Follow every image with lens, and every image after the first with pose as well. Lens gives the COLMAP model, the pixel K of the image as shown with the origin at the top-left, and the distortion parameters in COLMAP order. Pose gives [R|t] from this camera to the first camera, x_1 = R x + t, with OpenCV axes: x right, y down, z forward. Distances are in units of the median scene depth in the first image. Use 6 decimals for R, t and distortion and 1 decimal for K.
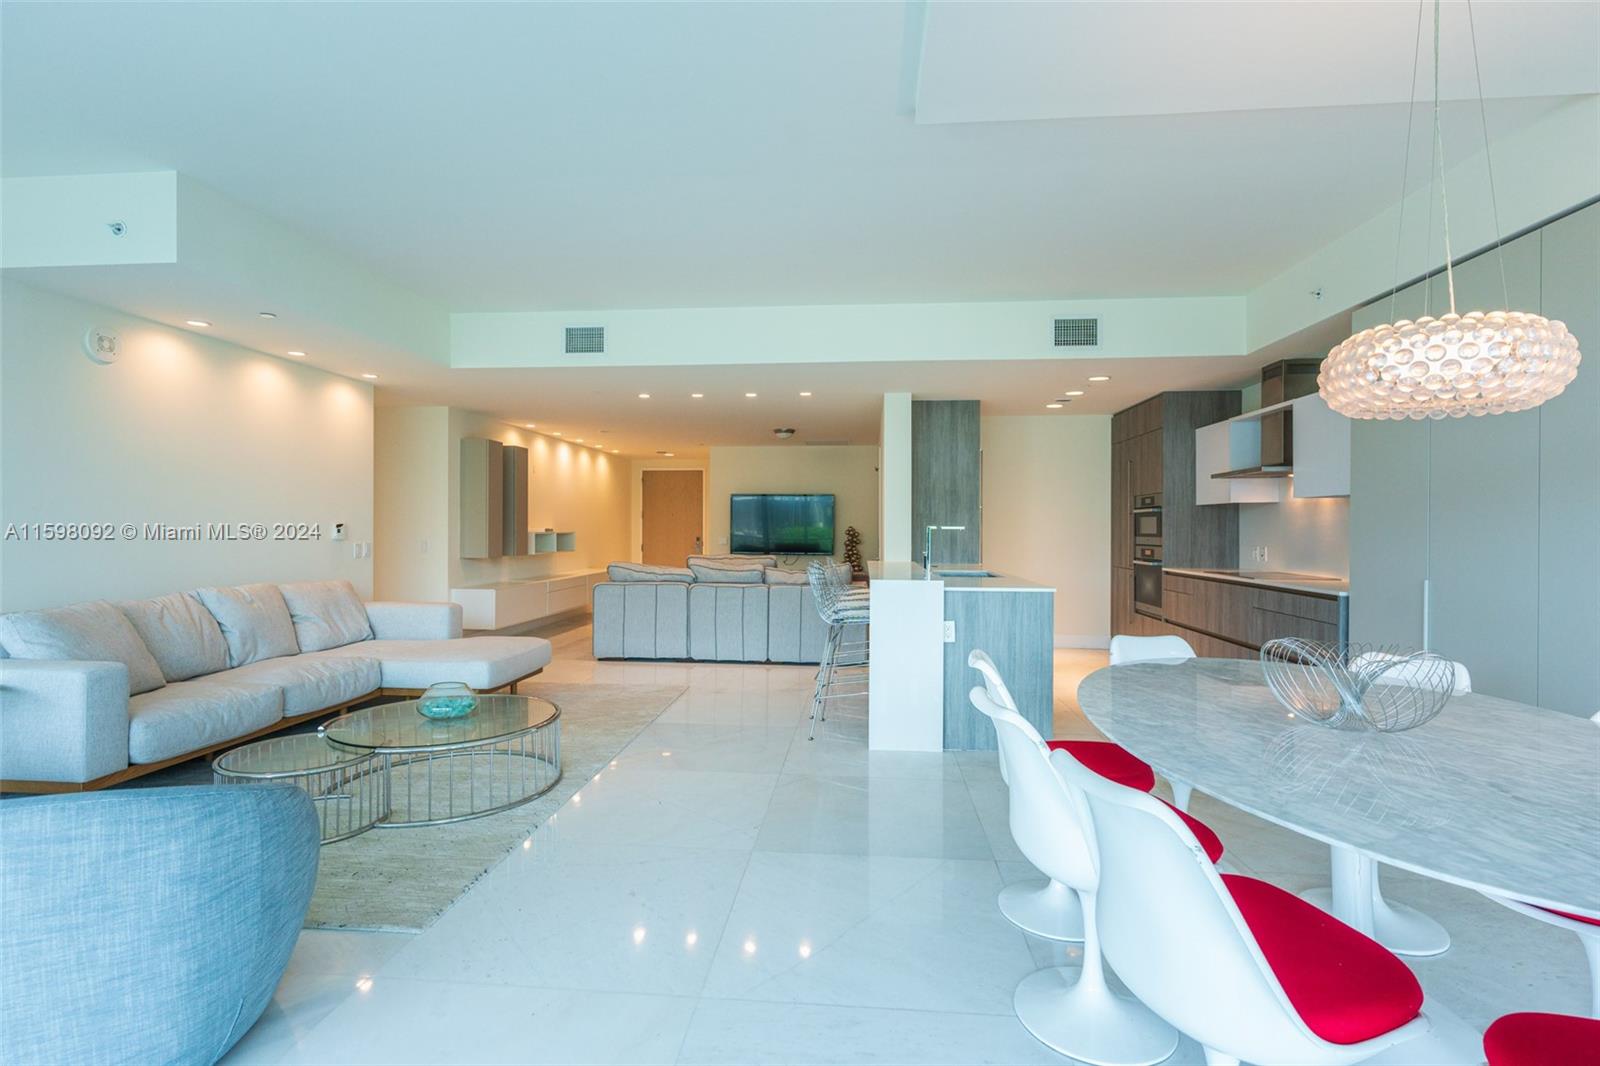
lens RADIAL K [[753.6, 0, 800.8], [0, 753.6, 530.9], [0, 0, 1]] dist [0.000163, 0.000268]
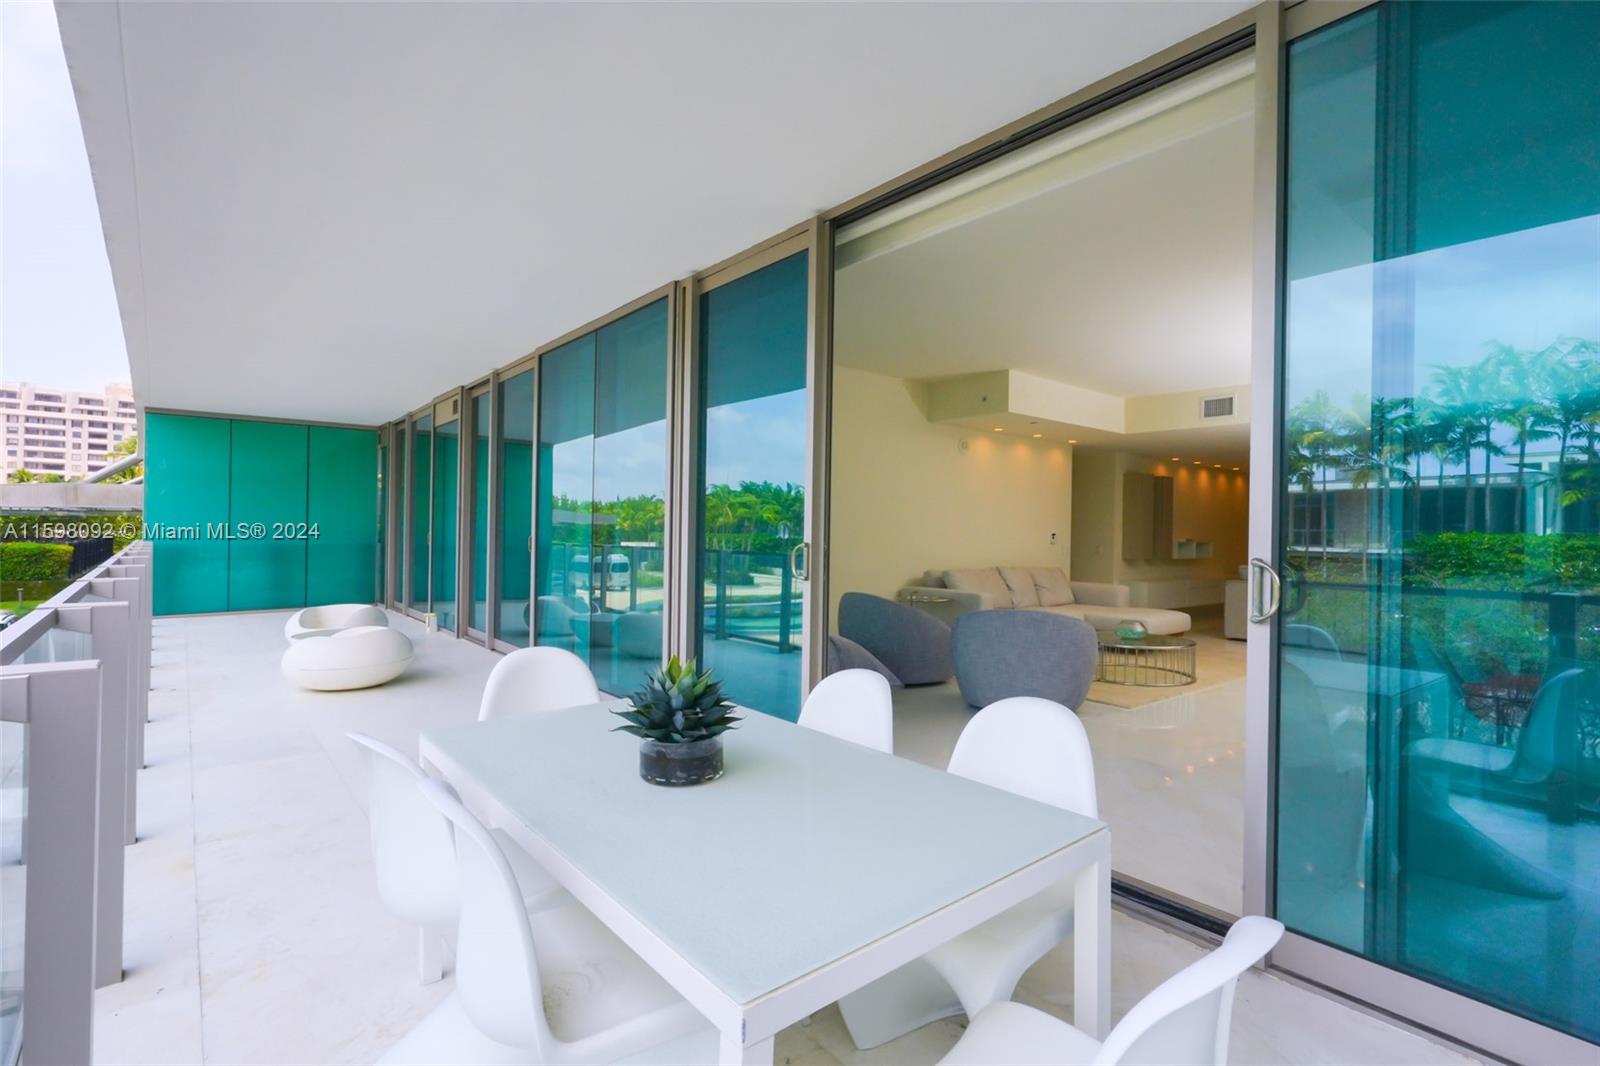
lens RADIAL K [[753.6, 0, 800.8], [0, 753.6, 530.9], [0, 0, 1]] dist [0.000163, 0.000268]
pose [[0.698925, 0.008154, -0.715148, 0.165998], [-0.018506, 0.999806, -0.006687, 0.005720], [0.714955, 0.017909, 0.698941, -0.507563]]
